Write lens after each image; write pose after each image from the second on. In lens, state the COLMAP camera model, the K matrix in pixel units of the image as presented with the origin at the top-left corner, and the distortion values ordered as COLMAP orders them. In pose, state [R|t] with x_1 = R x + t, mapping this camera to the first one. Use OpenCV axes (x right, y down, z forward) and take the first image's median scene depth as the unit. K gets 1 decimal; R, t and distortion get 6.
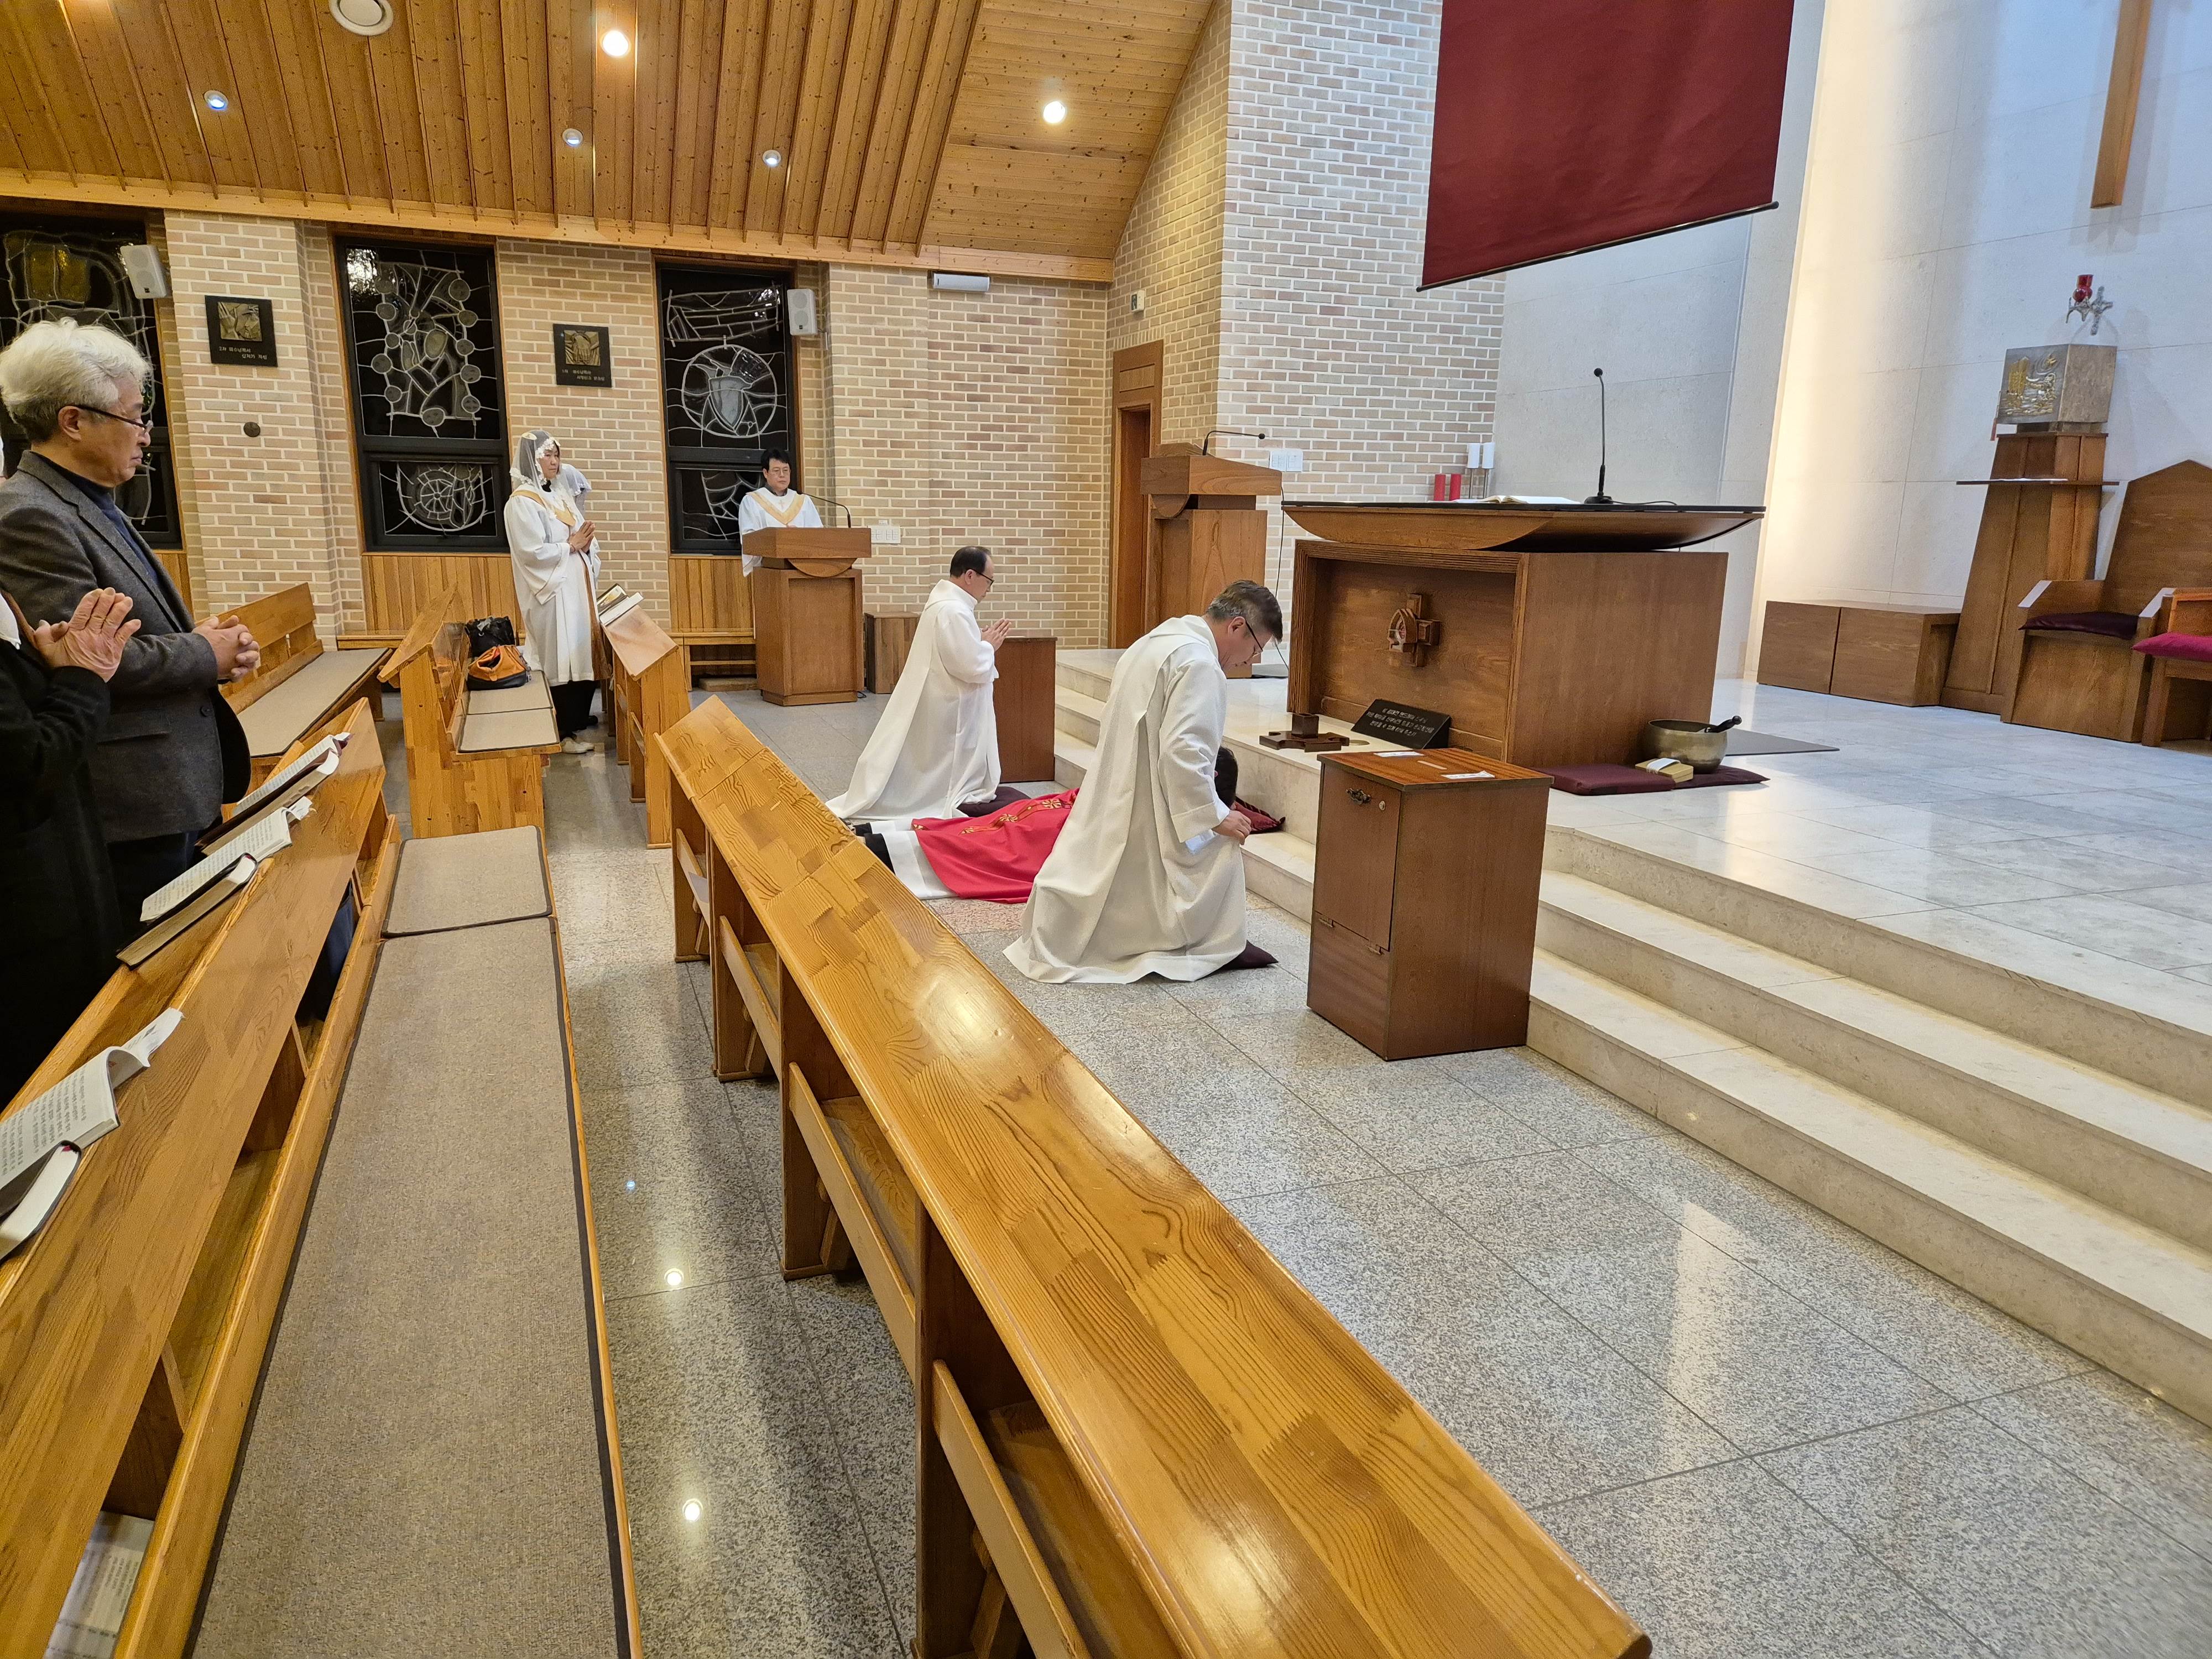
lens RADIAL K [[1476.2, 0, 1084.7], [0, 1476.2, 822.2], [0, 0, 1]] dist [0.081026, -0.067221]
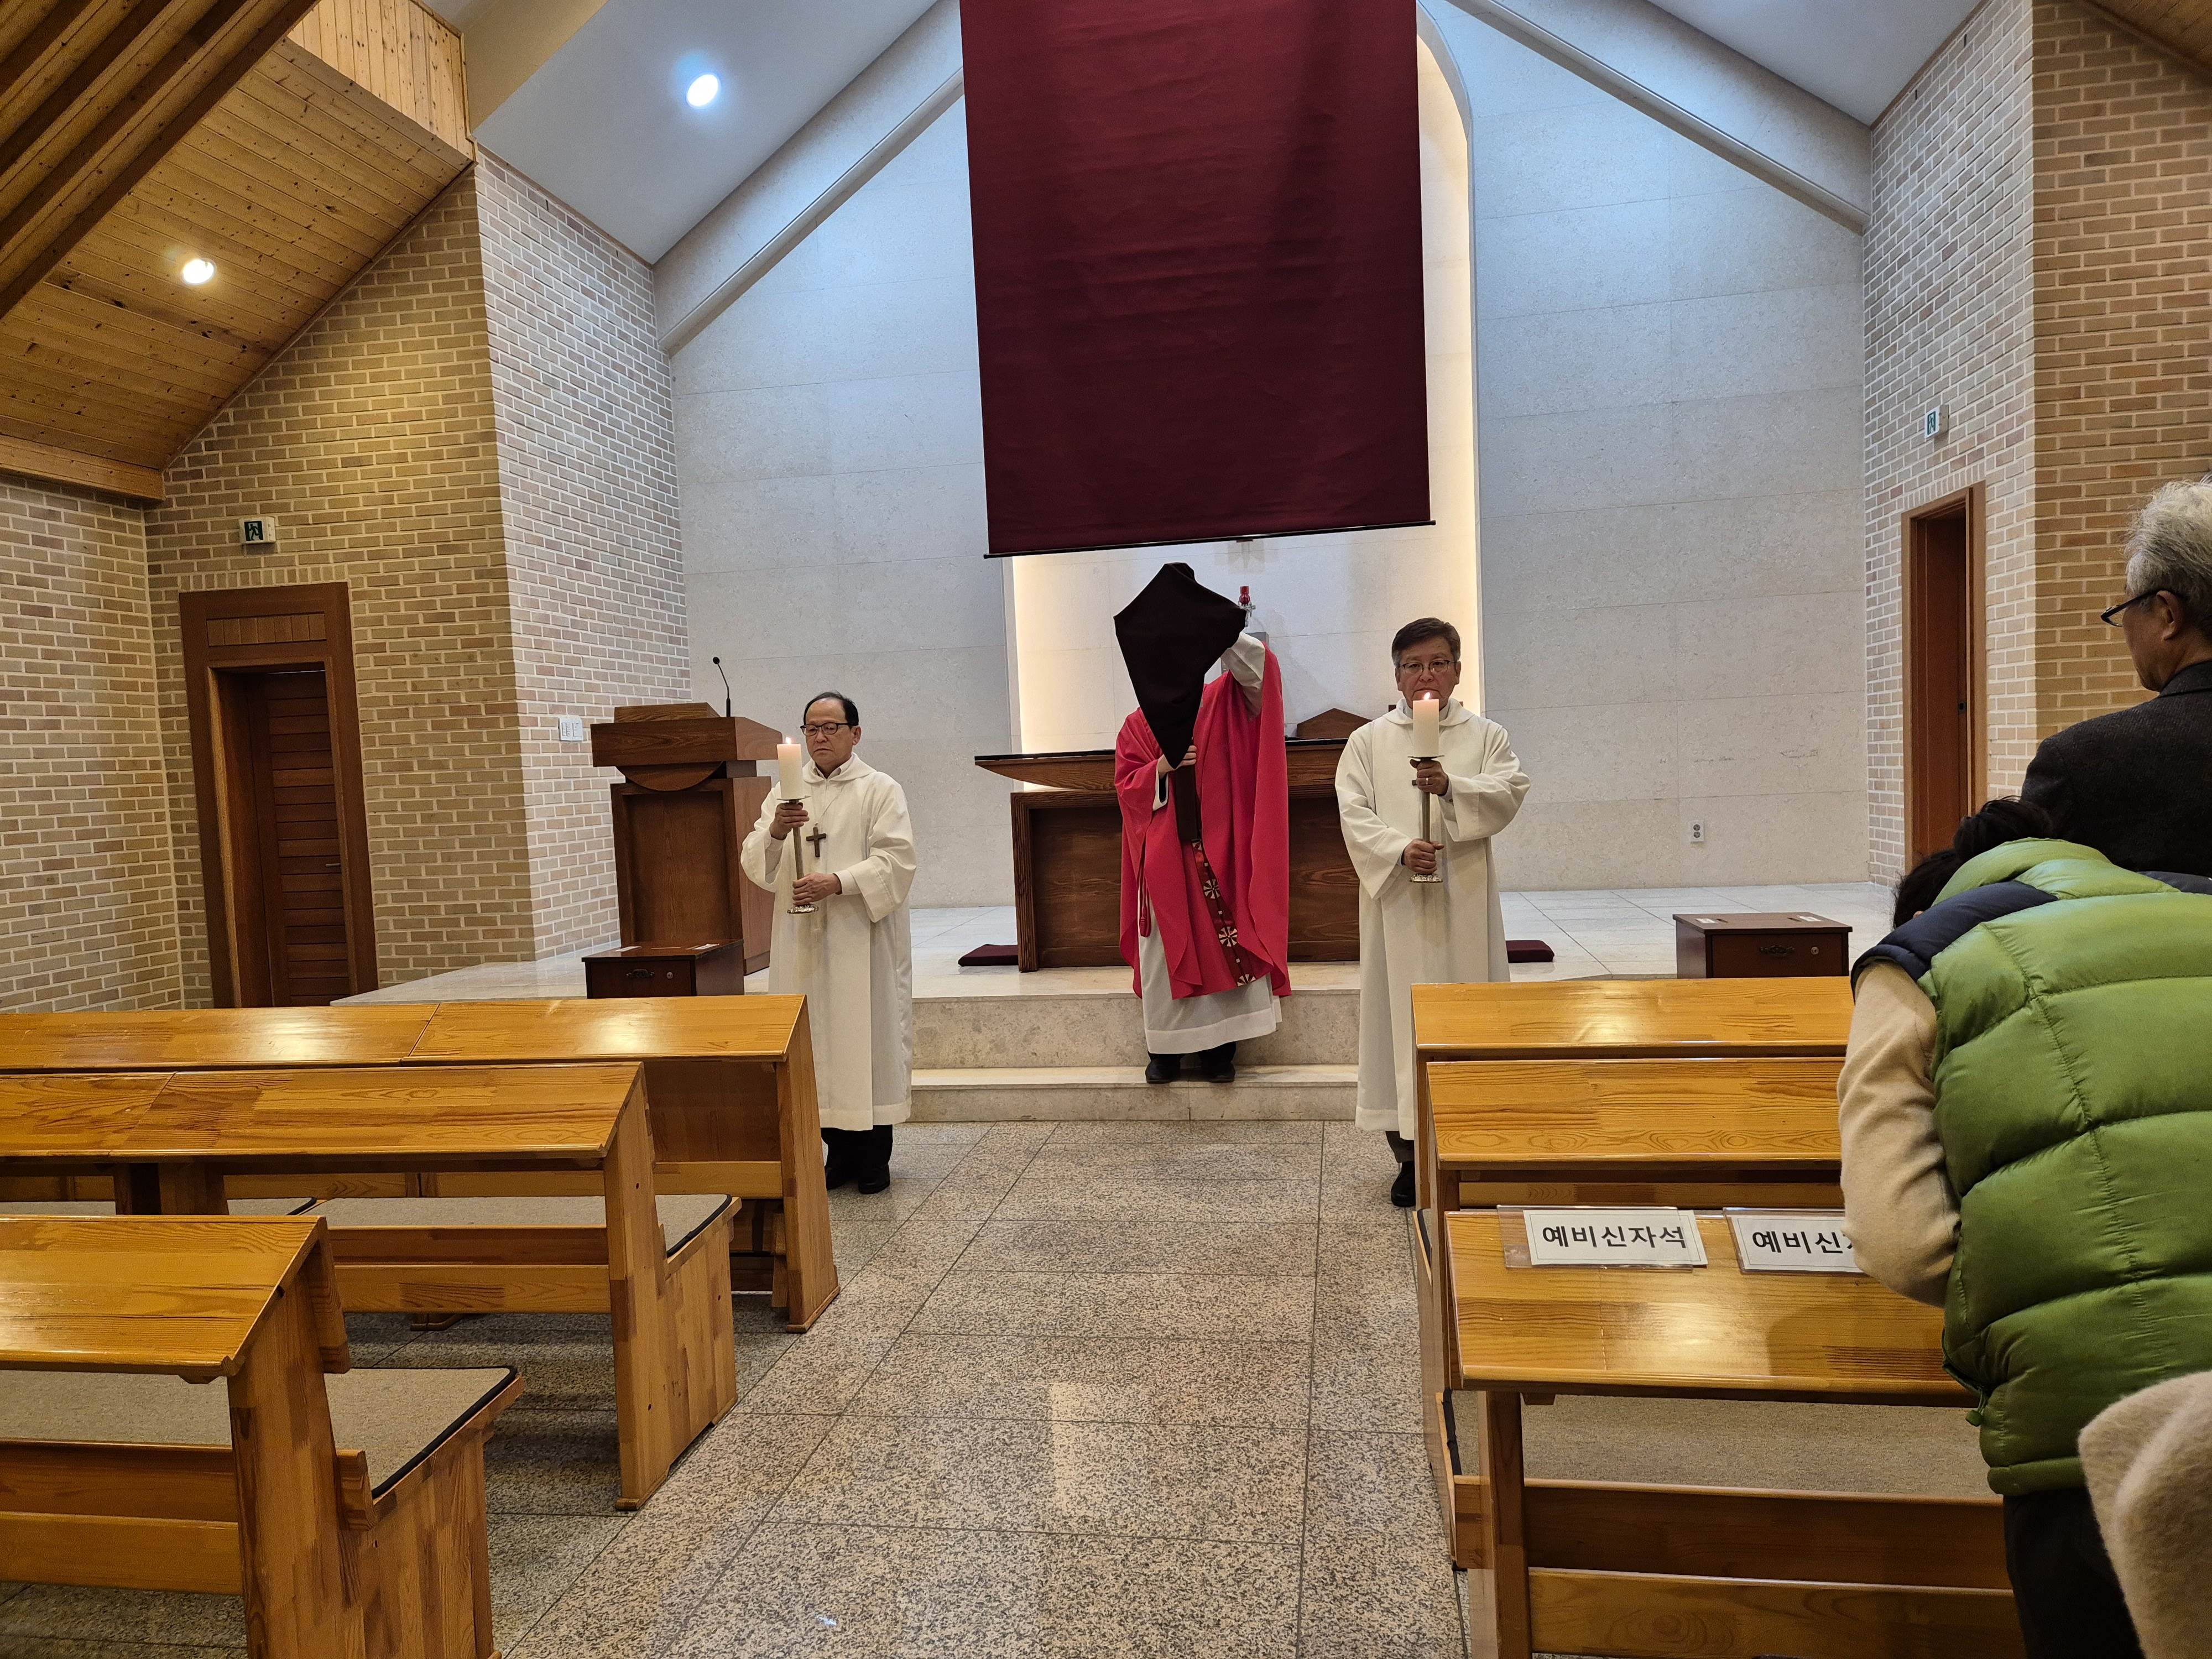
lens RADIAL K [[1473.1, 0, 1099.8], [0, 1473.1, 838.3], [0, 0, 1]] dist [0.088035, -0.075847]
pose [[0.486017, -0.087999, 0.869508, -0.481107], [0.239151, 0.970334, -0.035472, -0.082250], [-0.840592, 0.225183, 0.492644, 0.349491]]
